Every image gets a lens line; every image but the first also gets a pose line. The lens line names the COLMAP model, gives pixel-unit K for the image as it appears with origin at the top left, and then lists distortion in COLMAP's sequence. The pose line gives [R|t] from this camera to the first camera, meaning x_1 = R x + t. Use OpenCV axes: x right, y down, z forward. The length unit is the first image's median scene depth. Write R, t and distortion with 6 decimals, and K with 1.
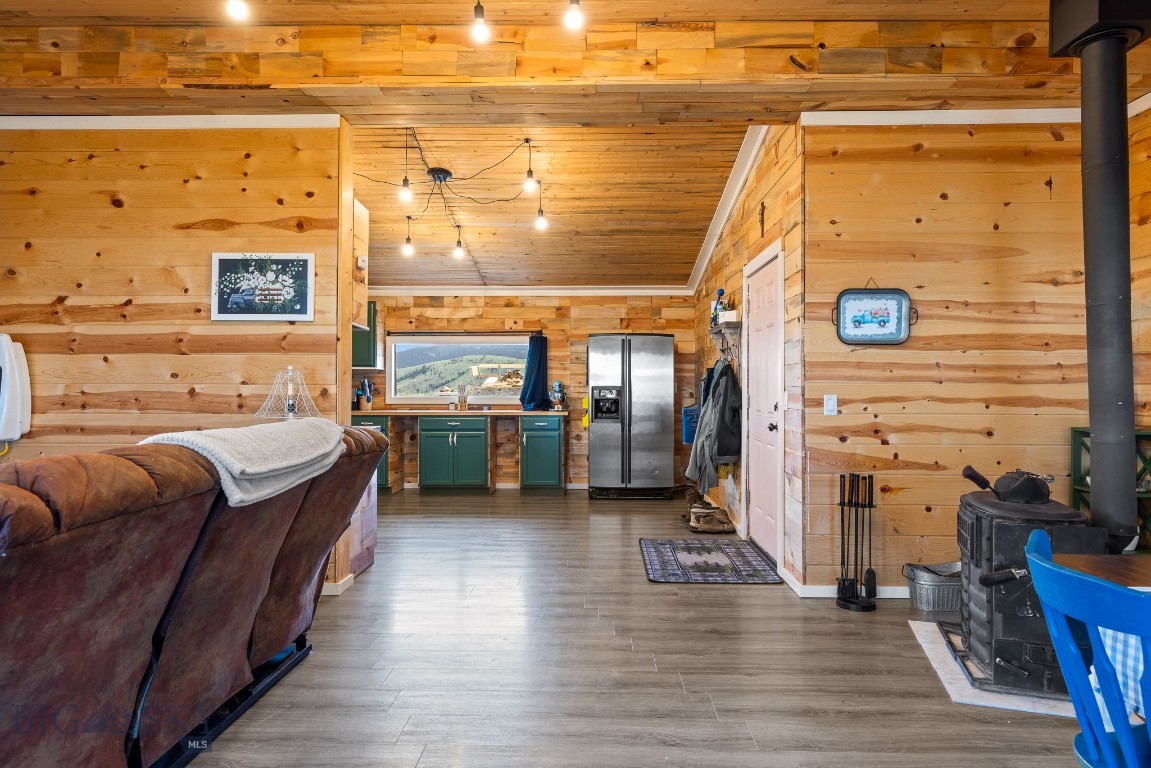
lens RADIAL K [[679.1, 0, 576.3], [0, 679.1, 385.3], [0, 0, 1]] dist [-0.004039, 0.003079]
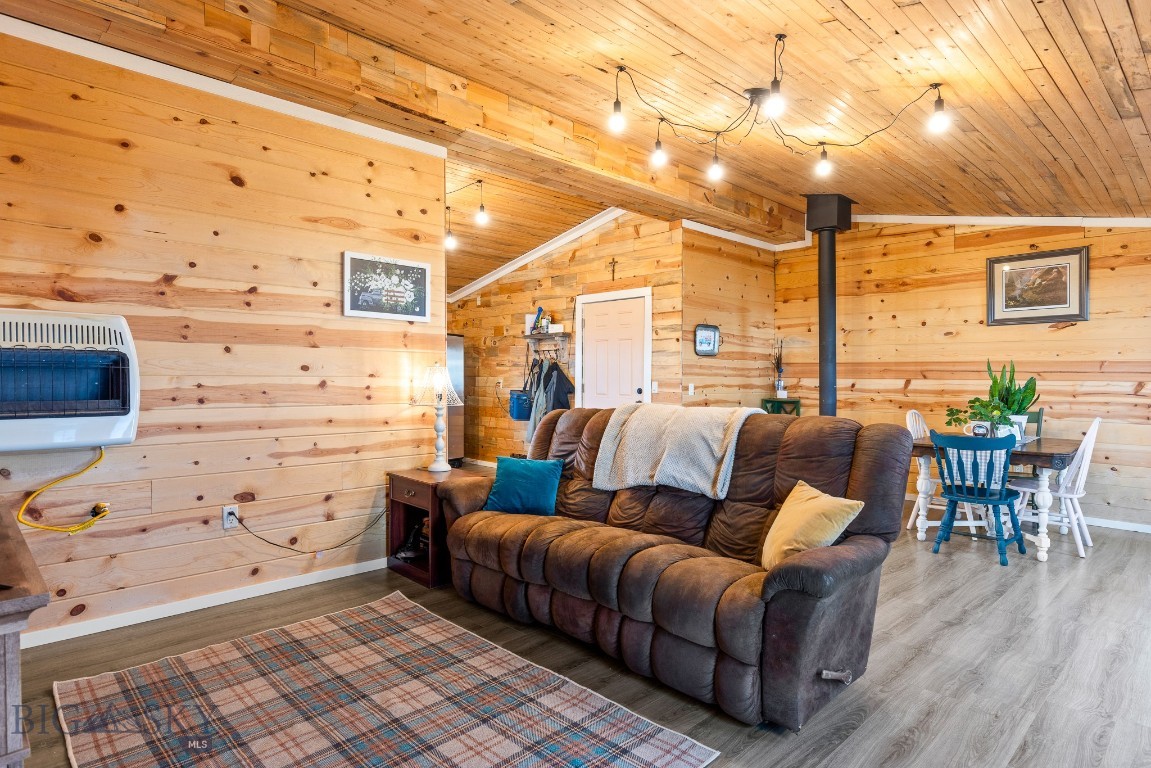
lens RADIAL K [[637.4, 0, 572.3], [0, 637.4, 383.3], [0, 0, 1]] dist [0.004066, 0.000339]
pose [[0.702673, -0.005497, 0.711491, -1.011829], [-0.007261, 0.999863, 0.014896, -0.009004], [-0.711475, -0.015633, 0.702537, 0.060556]]
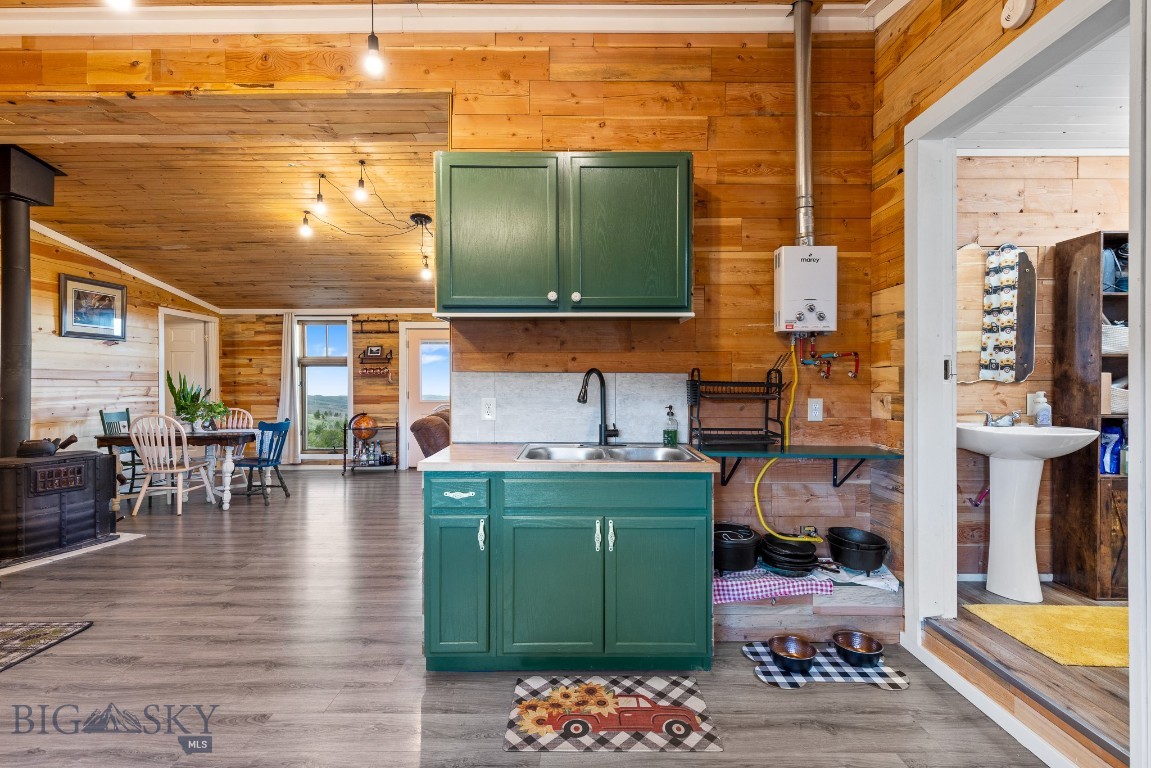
lens RADIAL K [[514.5, 0, 580.2], [0, 514.5, 383.3], [0, 0, 1]] dist [0.000737, -0.000026]
pose [[-0.999654, -0.001893, -0.026233, -0.517727], [-0.001896, 0.999998, 0.000092, -0.013715], [0.026233, 0.000142, -0.999656, 1.771976]]
